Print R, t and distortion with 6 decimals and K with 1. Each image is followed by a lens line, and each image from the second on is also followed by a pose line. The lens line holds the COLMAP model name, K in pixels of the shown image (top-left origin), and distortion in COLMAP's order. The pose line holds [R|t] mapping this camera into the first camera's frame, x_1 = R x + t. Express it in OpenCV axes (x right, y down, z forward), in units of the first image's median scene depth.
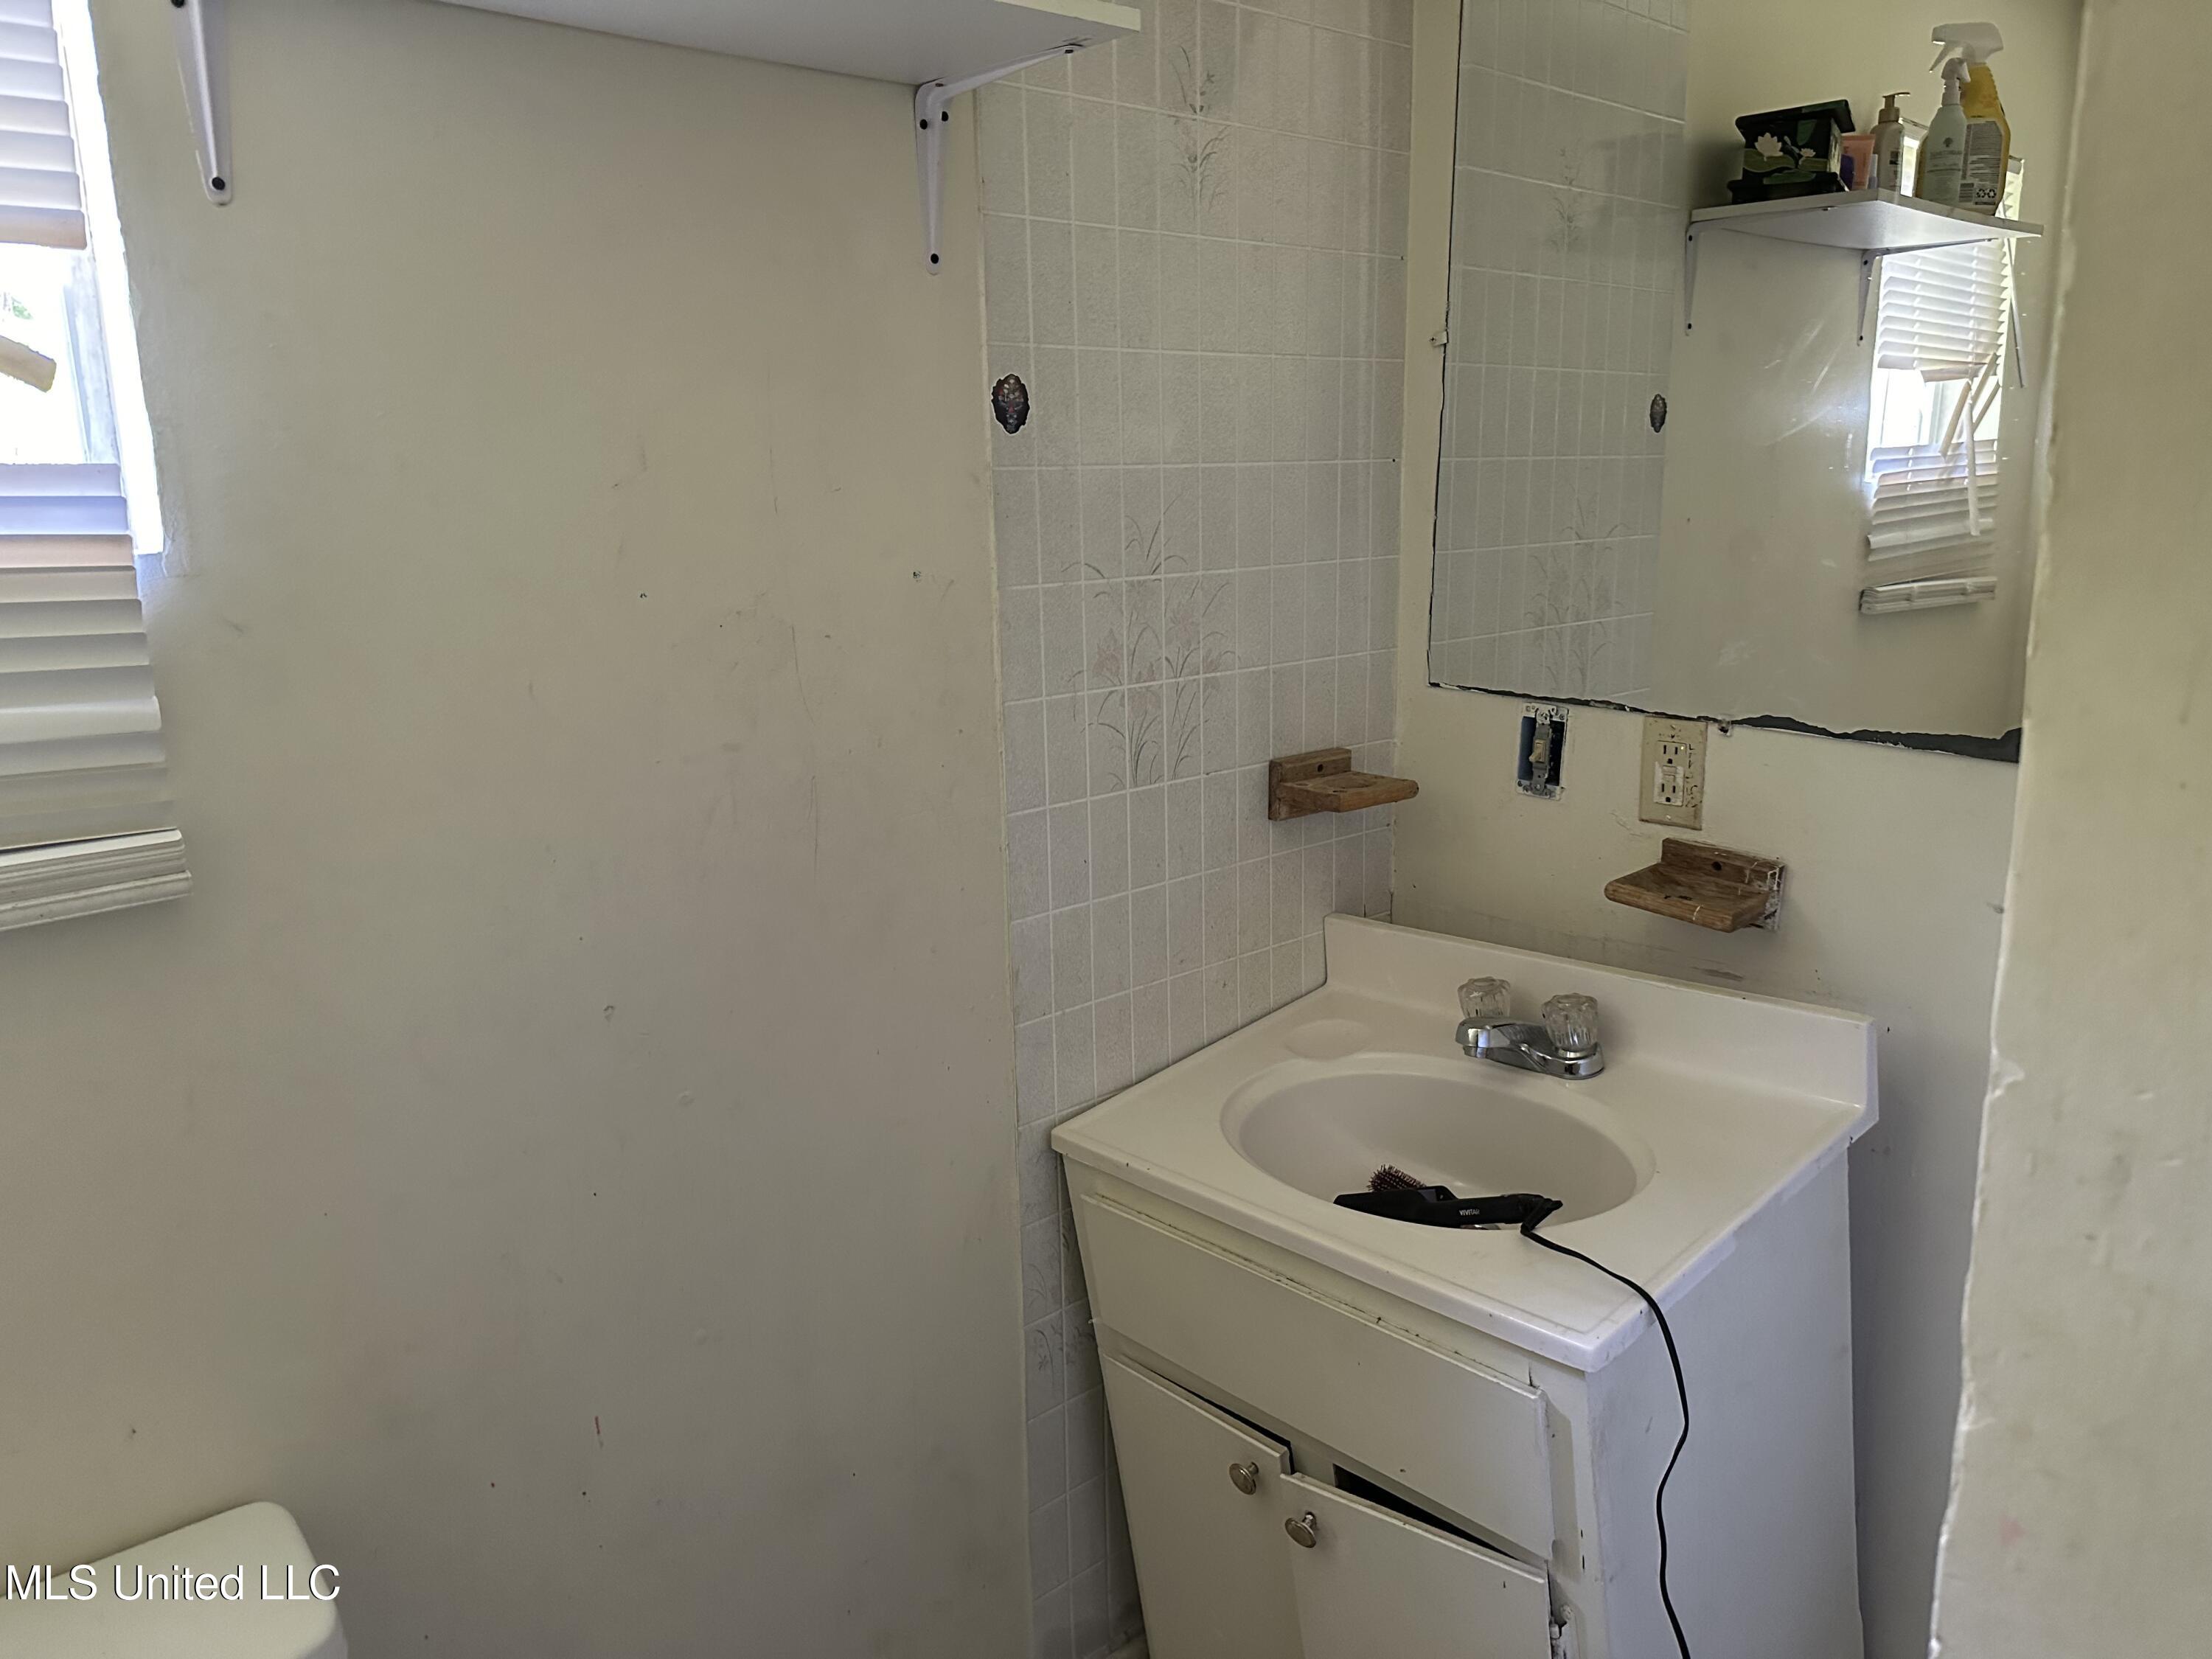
lens RADIAL K [[1575.1, 0, 1084.4], [0, 1575.1, 821.0], [0, 0, 1]] dist [0.057185, -0.003120]
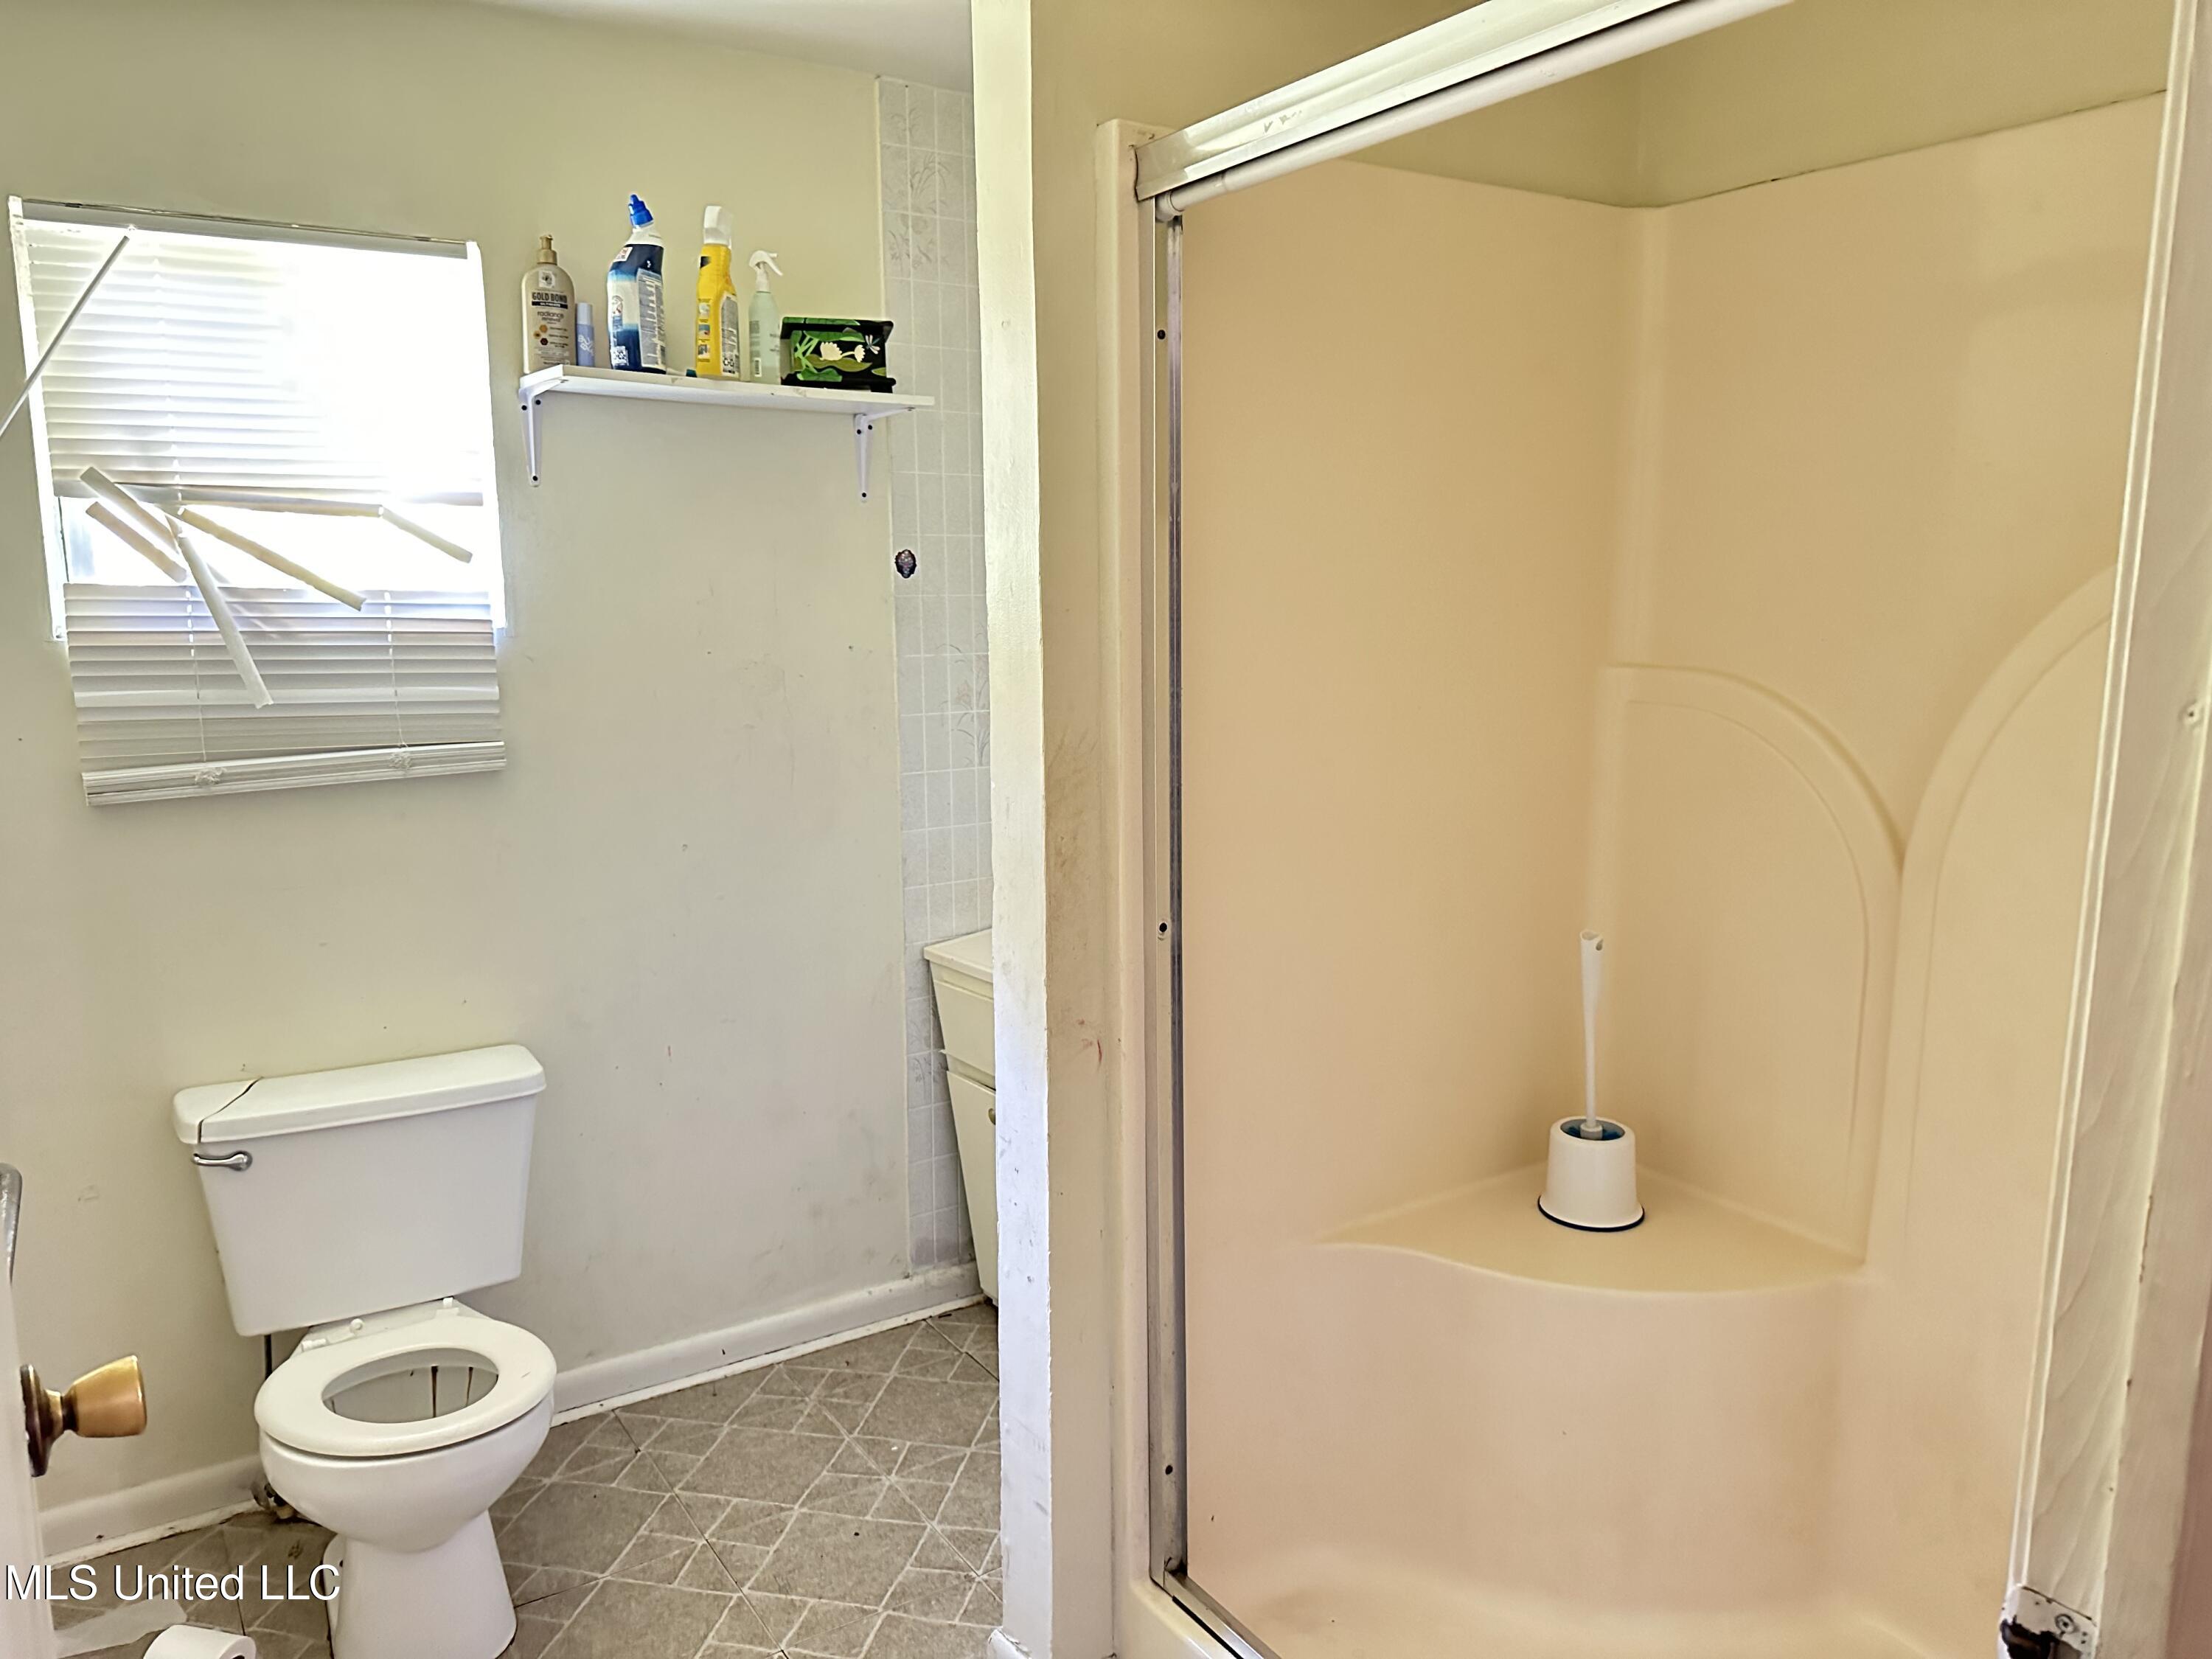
lens RADIAL K [[1575.1, 0, 1123.0], [0, 1575.1, 841.1], [0, 0, 1]] dist [0.057185, -0.003120]
pose [[0.992249, 0.043348, -0.116464, 0.450879], [-0.048560, 0.997925, -0.042286, 0.147400], [0.114389, 0.047614, 0.992294, -0.878242]]
